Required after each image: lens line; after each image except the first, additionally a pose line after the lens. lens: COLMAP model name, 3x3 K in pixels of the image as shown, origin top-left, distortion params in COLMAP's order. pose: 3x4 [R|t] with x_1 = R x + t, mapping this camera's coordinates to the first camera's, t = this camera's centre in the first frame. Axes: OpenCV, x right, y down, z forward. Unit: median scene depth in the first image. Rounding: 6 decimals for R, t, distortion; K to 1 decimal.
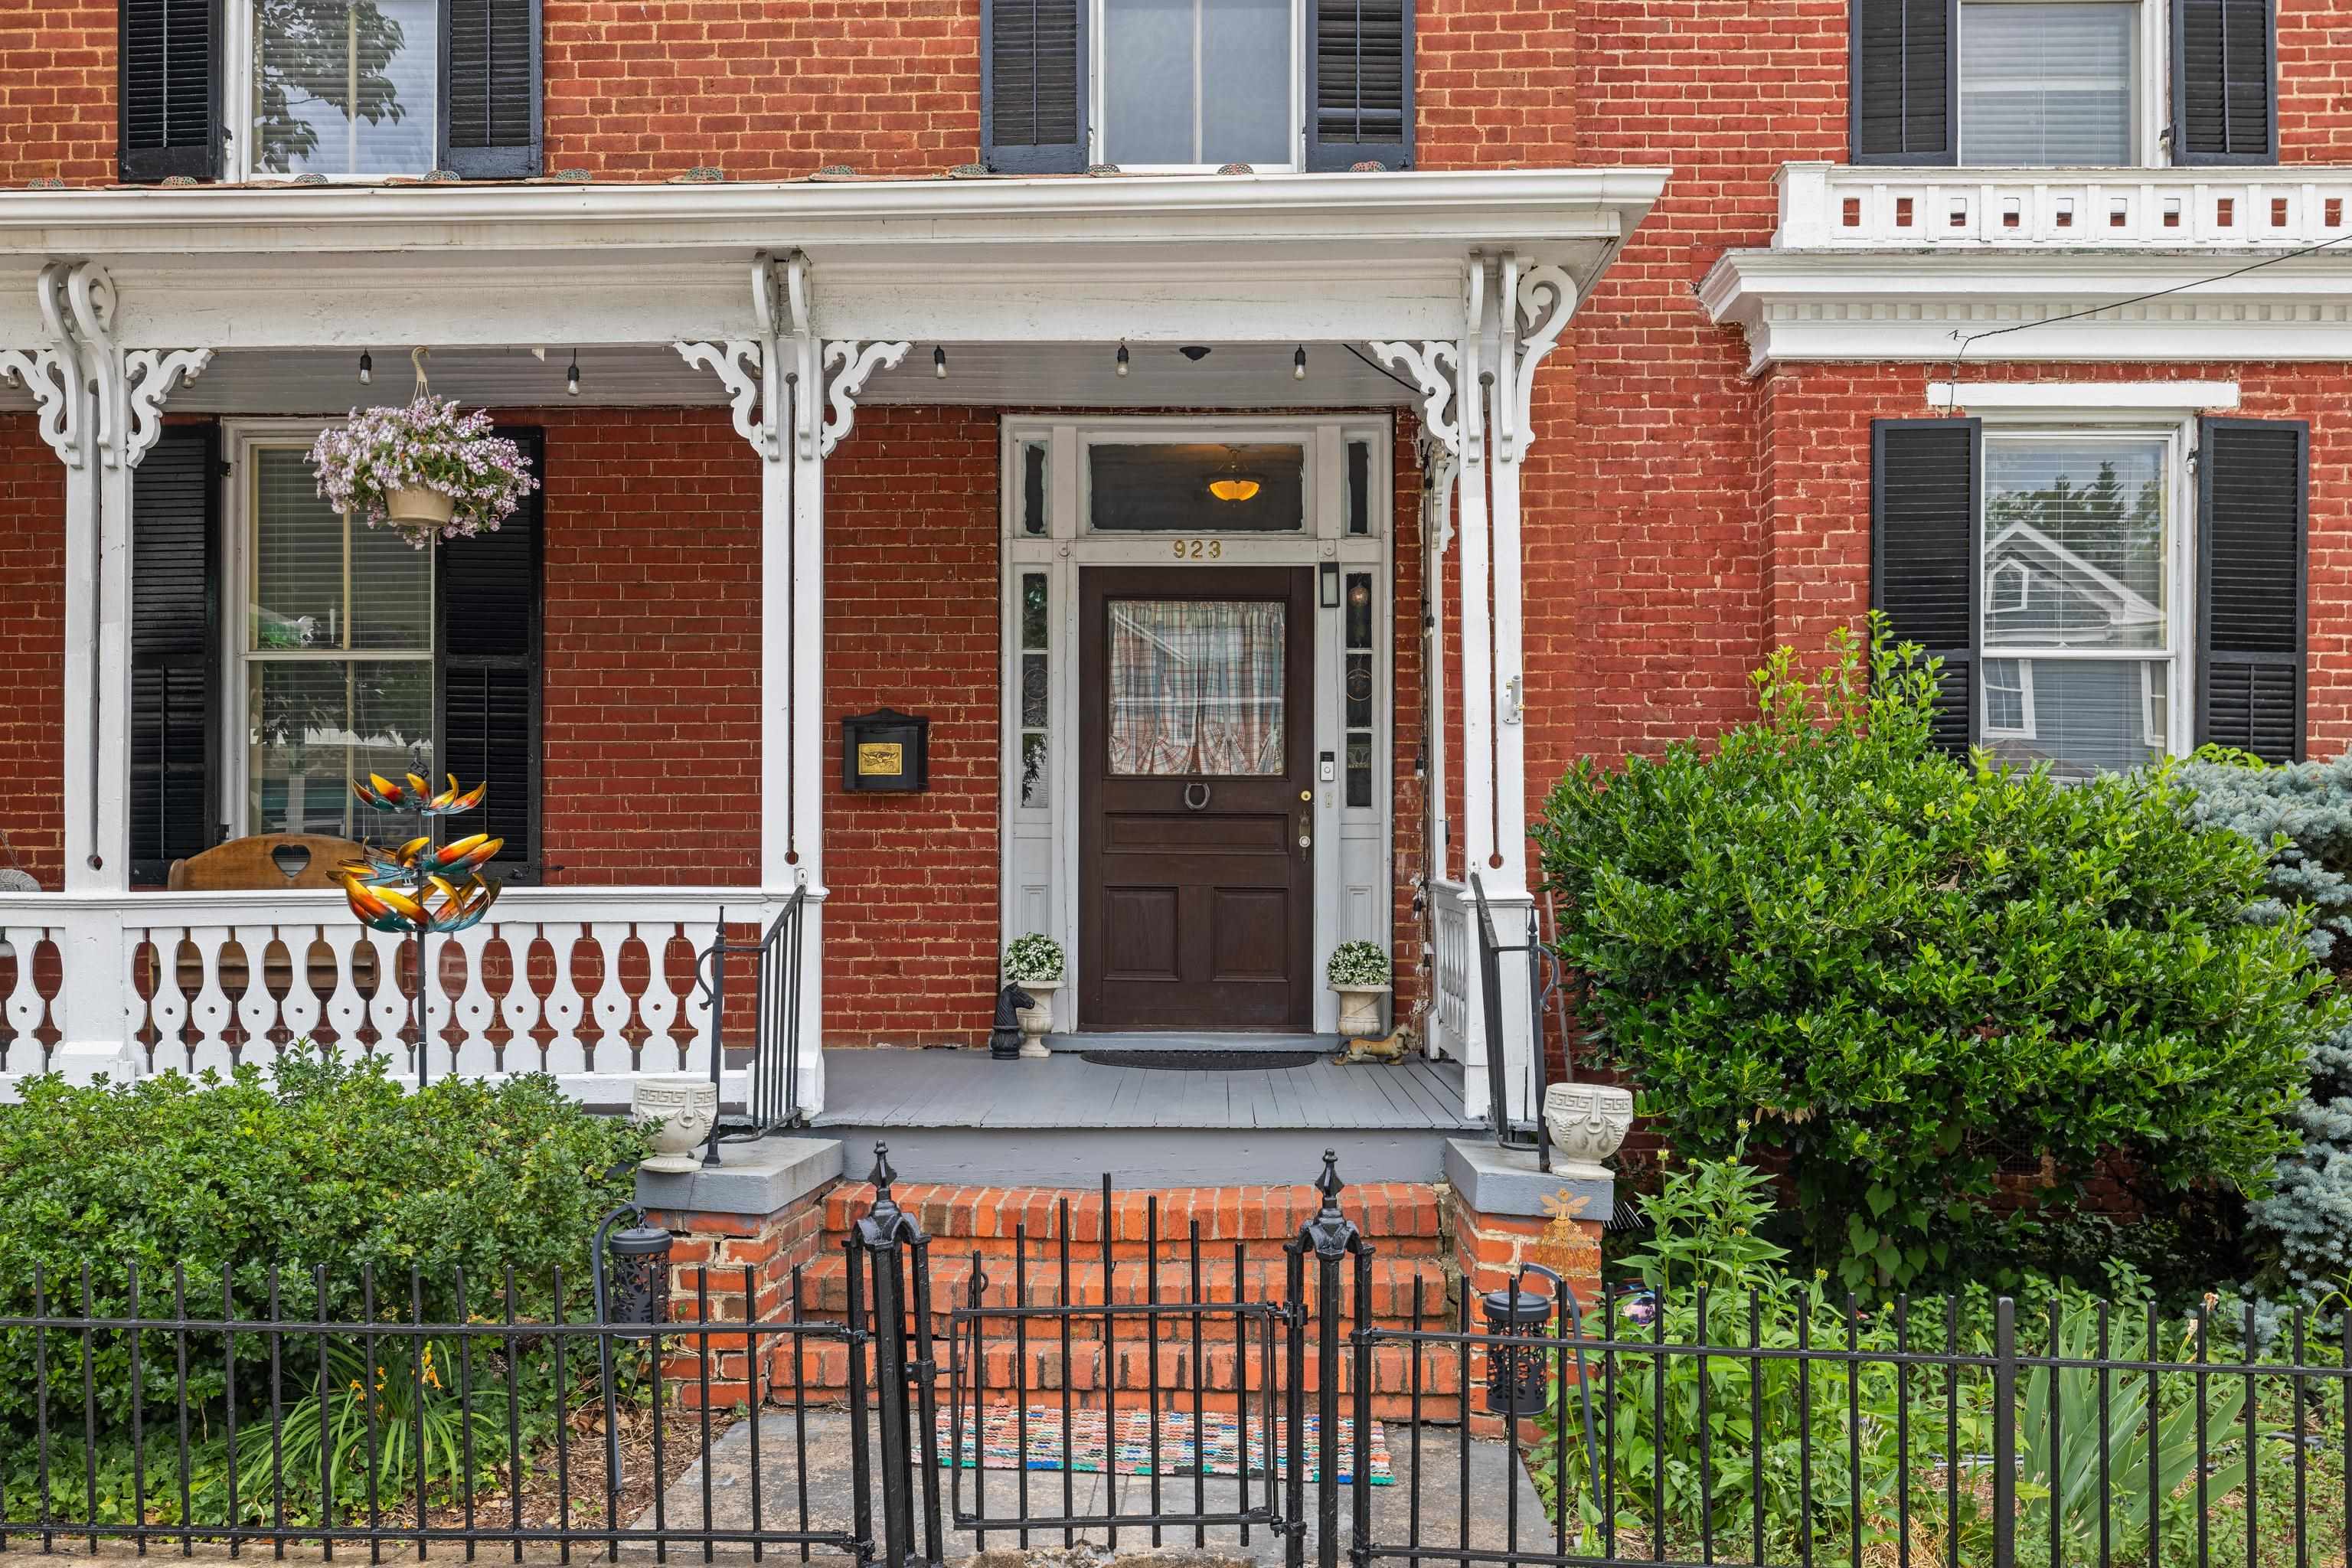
lens RADIAL K [[1902.0, 0, 1172.0], [0, 1902.0, 922.4], [0, 0, 1]] dist [-0.001095, -0.003216]
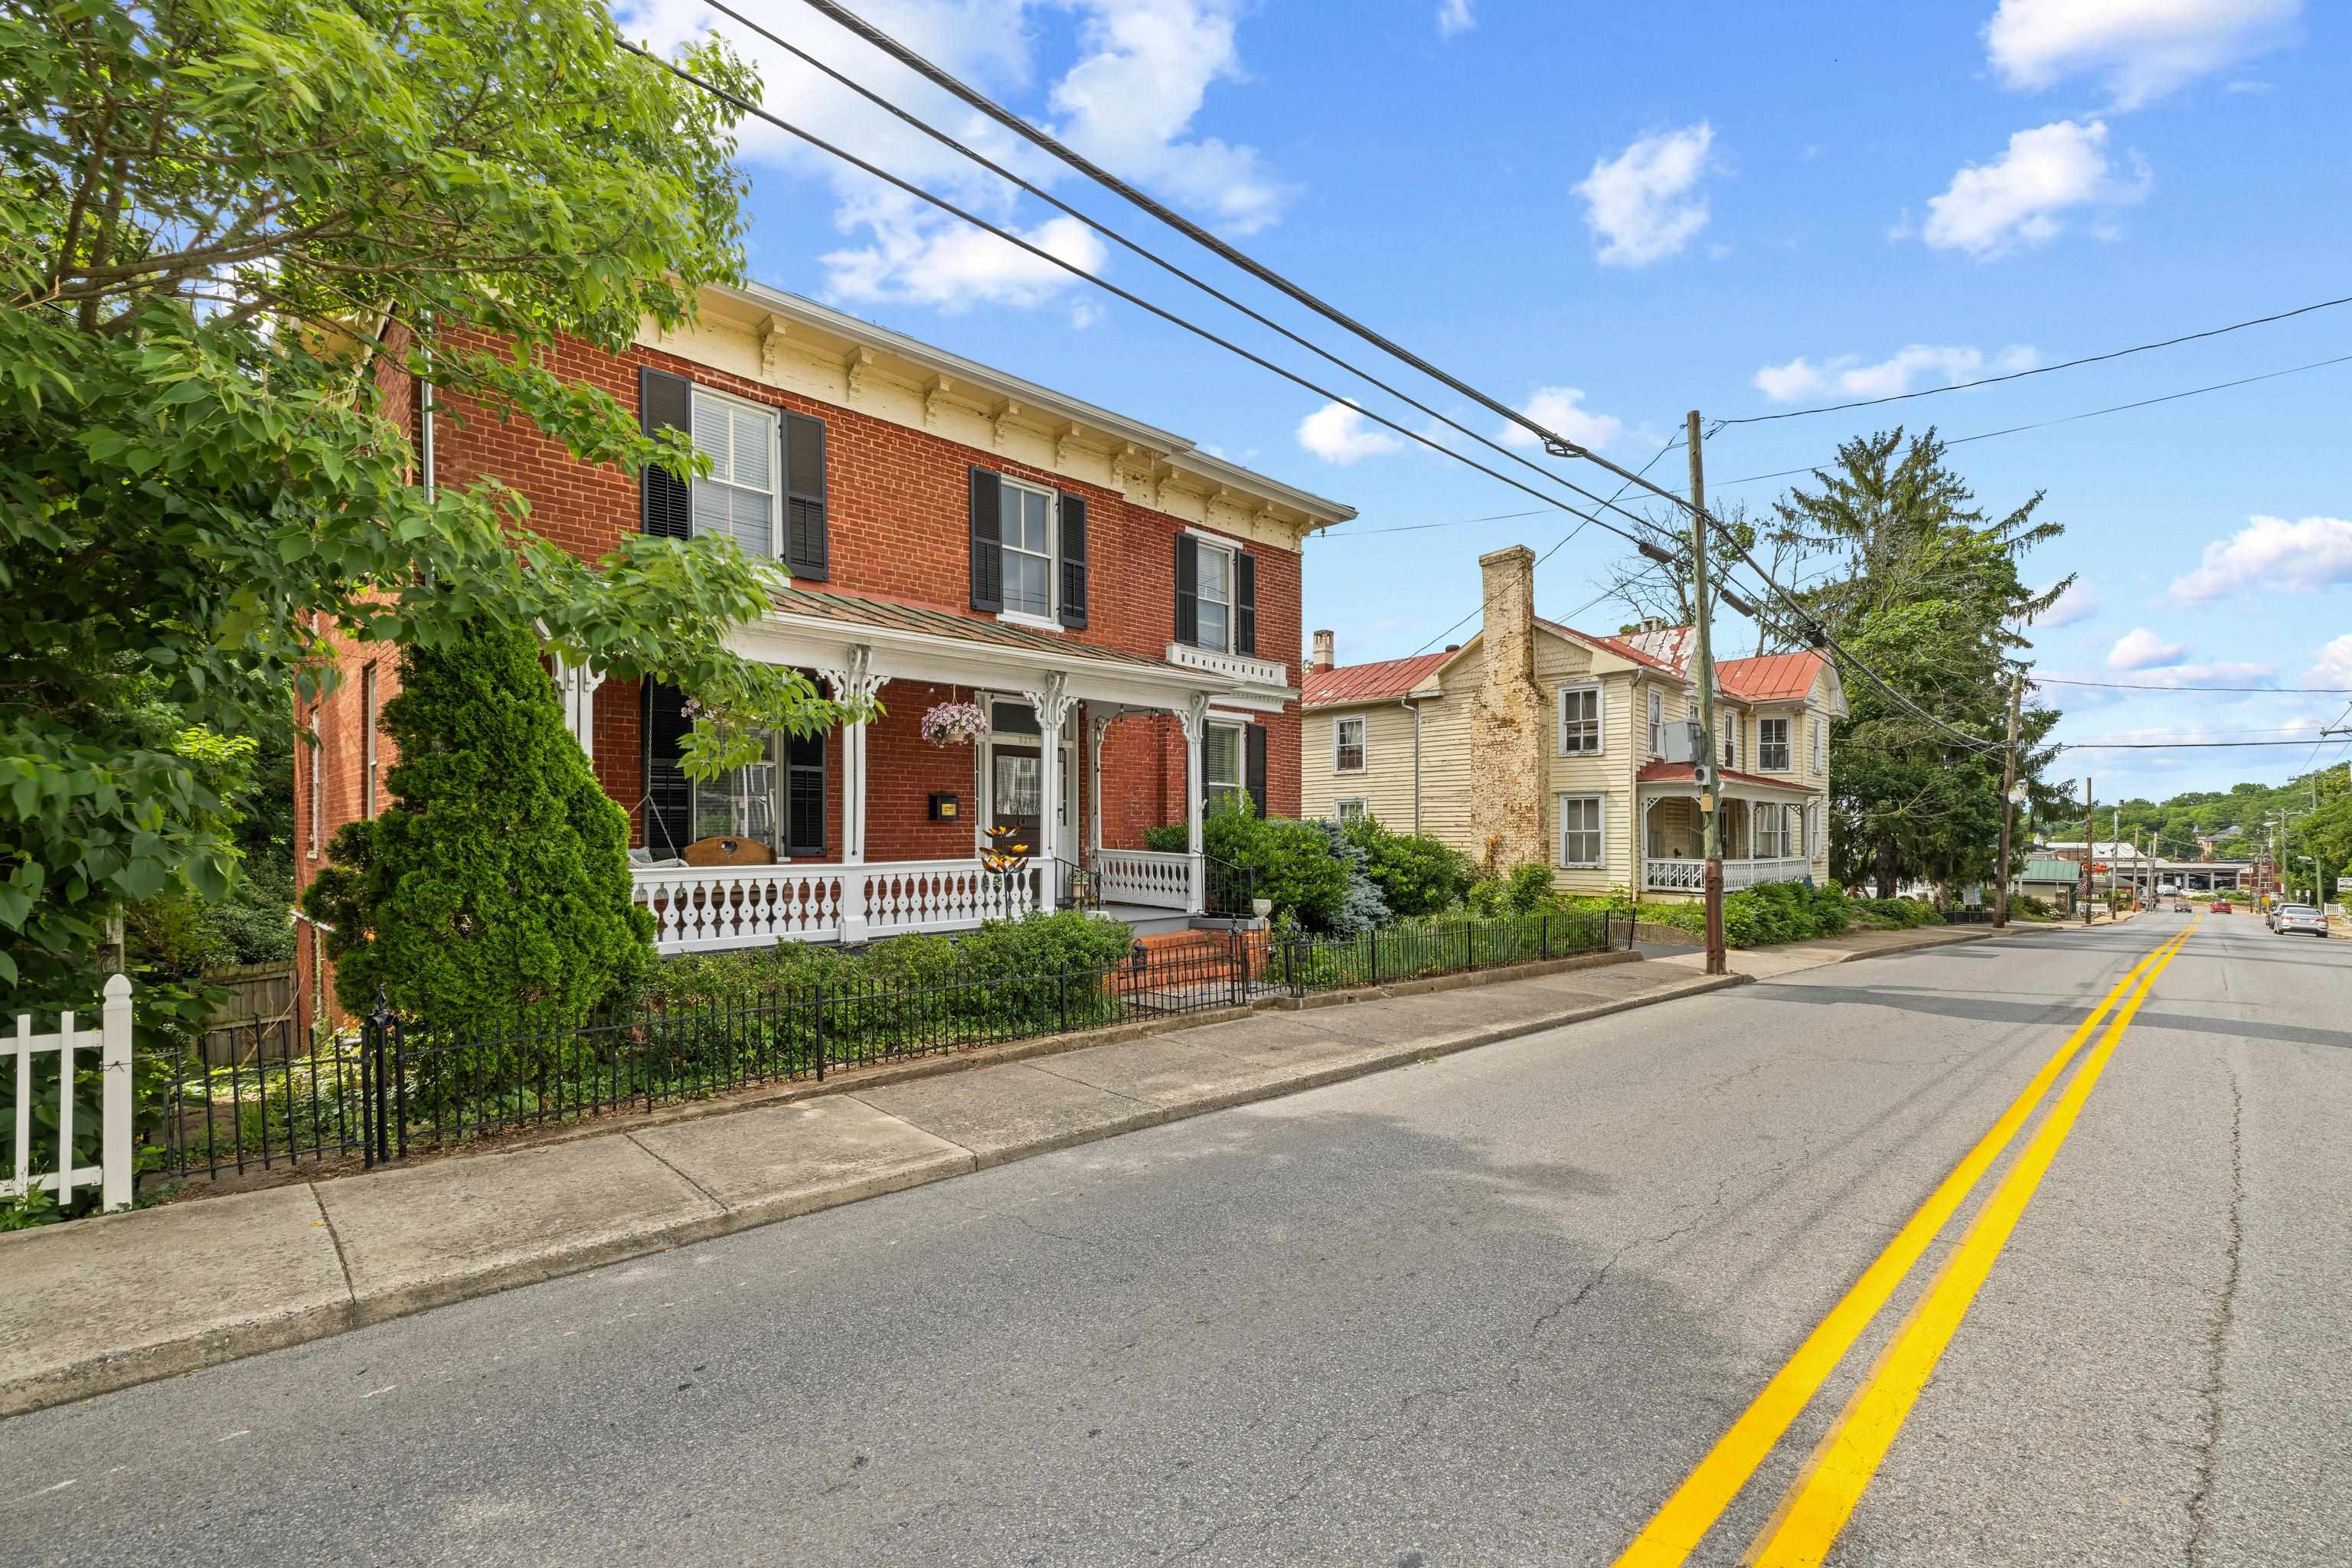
lens RADIAL K [[1032.6, 0, 1209.3], [0, 1032.6, 875.7], [0, 0, 1]] dist [0.000622, 0.000481]
pose [[0.675228, -0.033879, 0.736830, -1.025063], [0.016036, 0.999383, 0.031255, -0.028569], [-0.737434, -0.009288, 0.675355, -0.331281]]
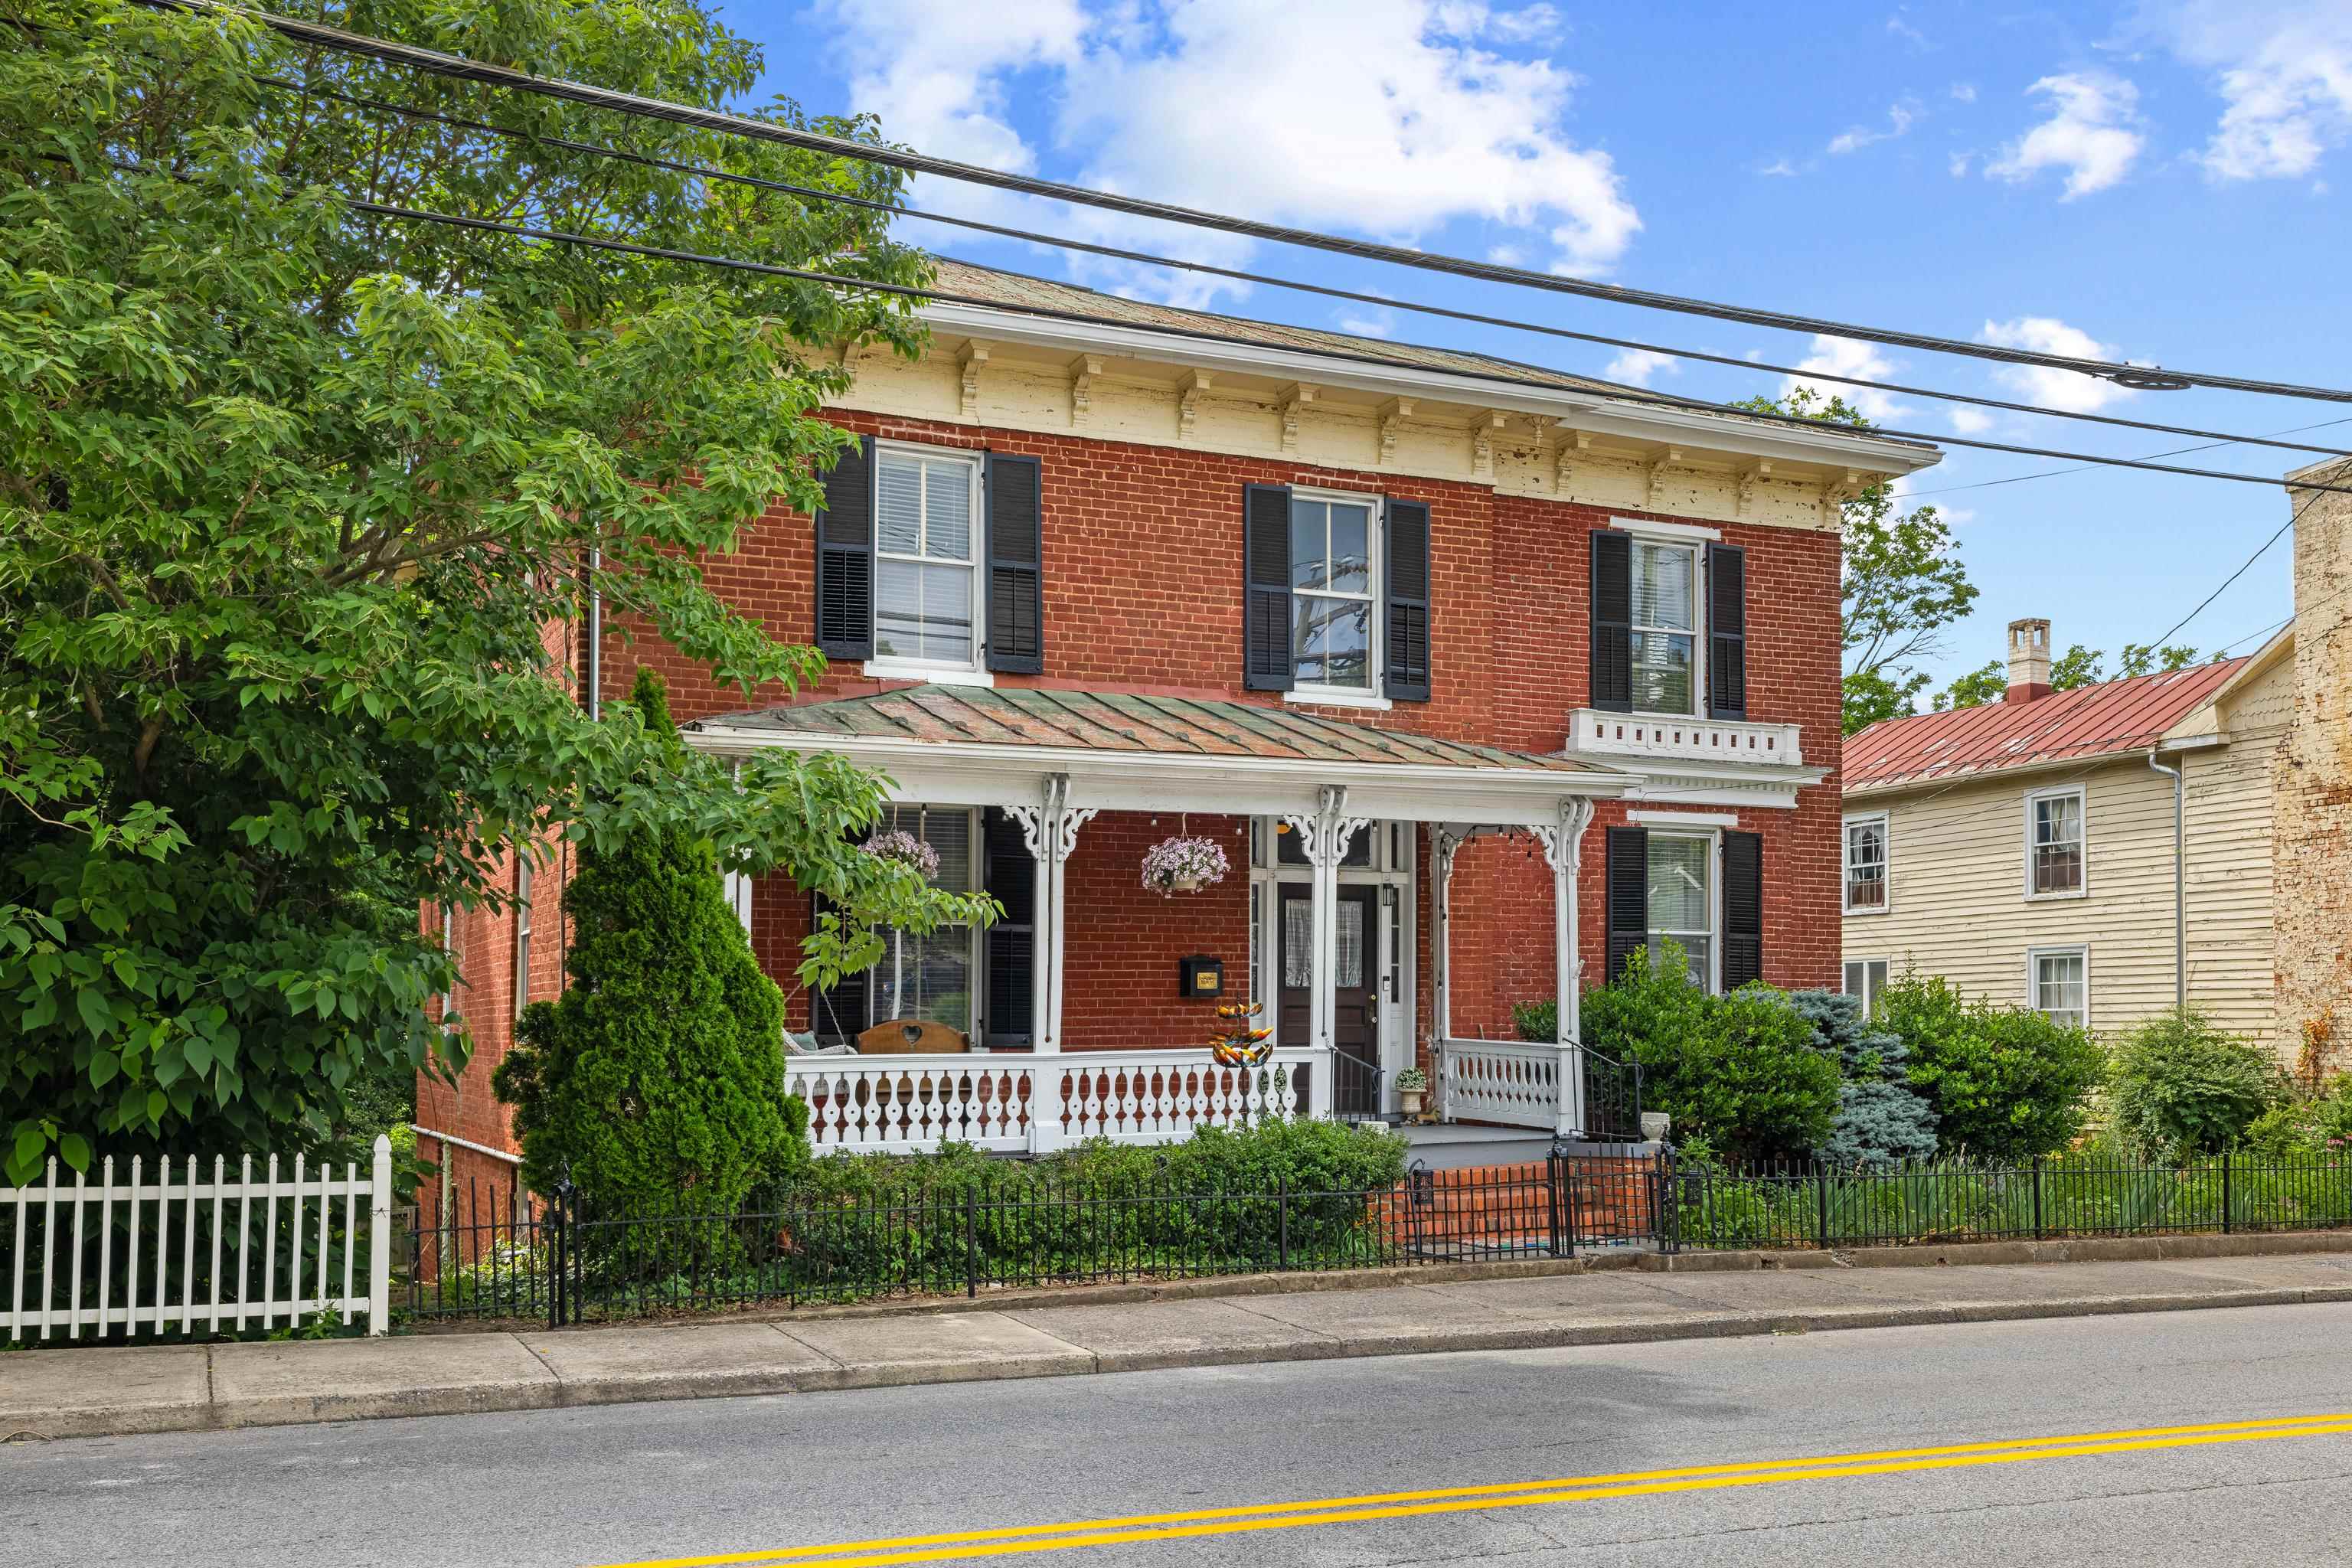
lens RADIAL K [[2222.1, 0, 1245.2], [0, 2222.1, 1049.6], [0, 0, 1]] dist [-0.000345, -0.001003]
pose [[0.881034, -0.013588, 0.472858, -1.204540], [0.017055, 0.999850, -0.003047, -0.006037], [-0.472746, 0.010749, 0.881133, -1.046134]]
